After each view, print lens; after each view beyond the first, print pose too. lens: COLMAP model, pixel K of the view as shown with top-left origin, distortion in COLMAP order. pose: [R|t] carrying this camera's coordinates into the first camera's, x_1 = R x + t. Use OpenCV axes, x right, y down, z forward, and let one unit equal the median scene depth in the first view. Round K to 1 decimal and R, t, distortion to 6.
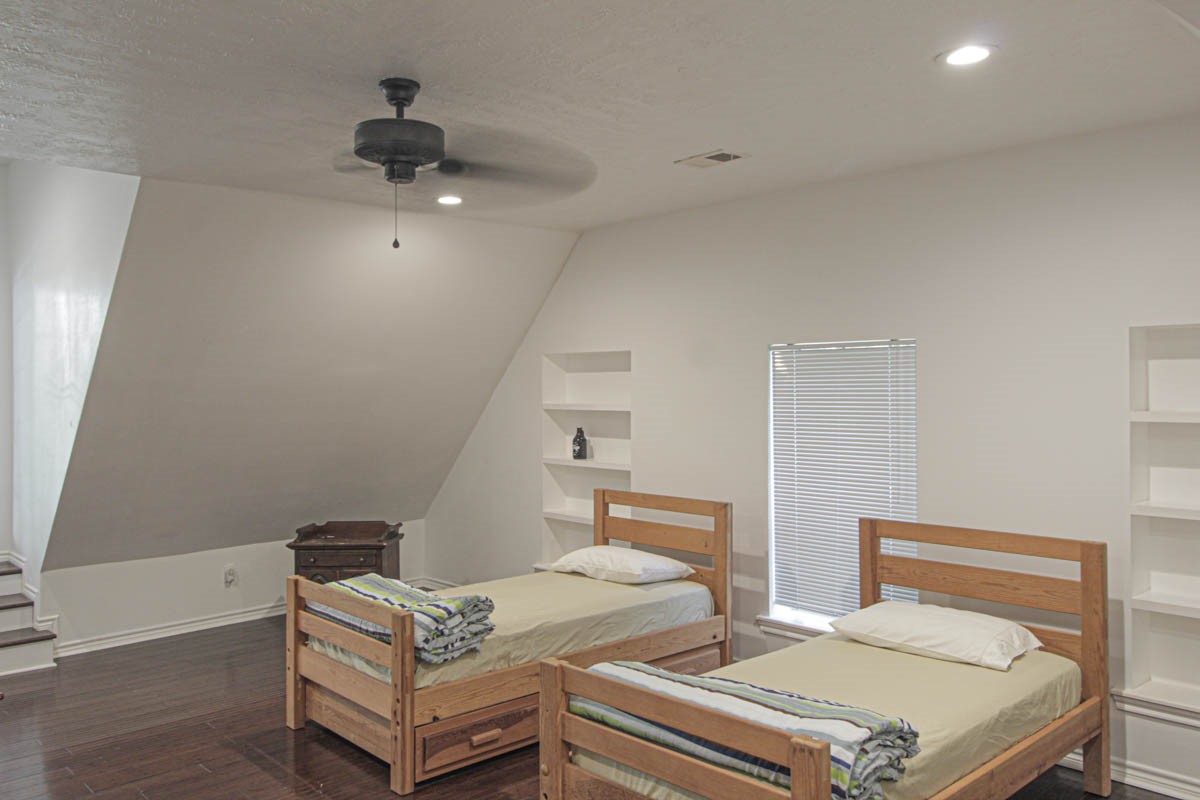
lens RADIAL K [[946.3, 0, 610.0], [0, 946.3, 398.9], [0, 0, 1]] dist [0.012776, -0.006942]
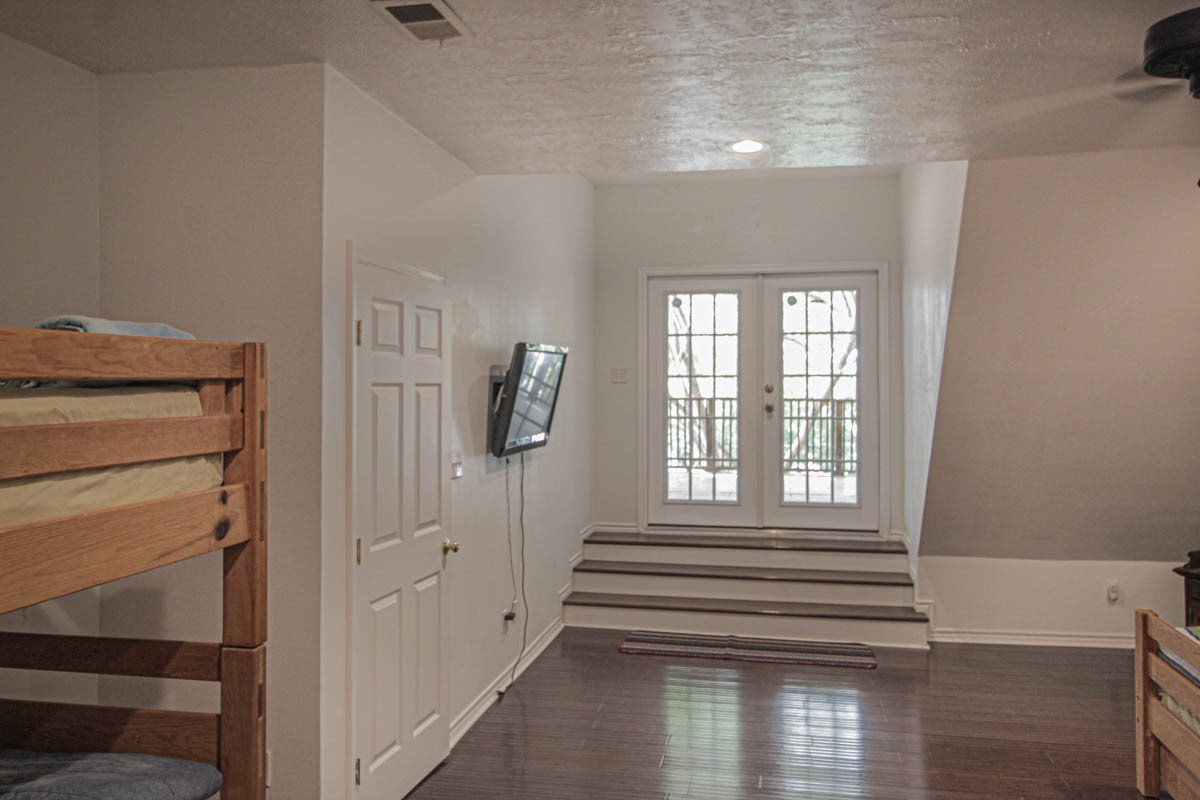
lens RADIAL K [[946.3, 0, 597.7], [0, 946.3, 387.4], [0, 0, 1]] dist [0.012776, -0.006942]
pose [[0.574587, 0.007104, -0.818413, 0.064148], [-0.011204, 0.999937, 0.000813, -0.001507], [0.818367, 0.008702, 0.574630, 0.127508]]
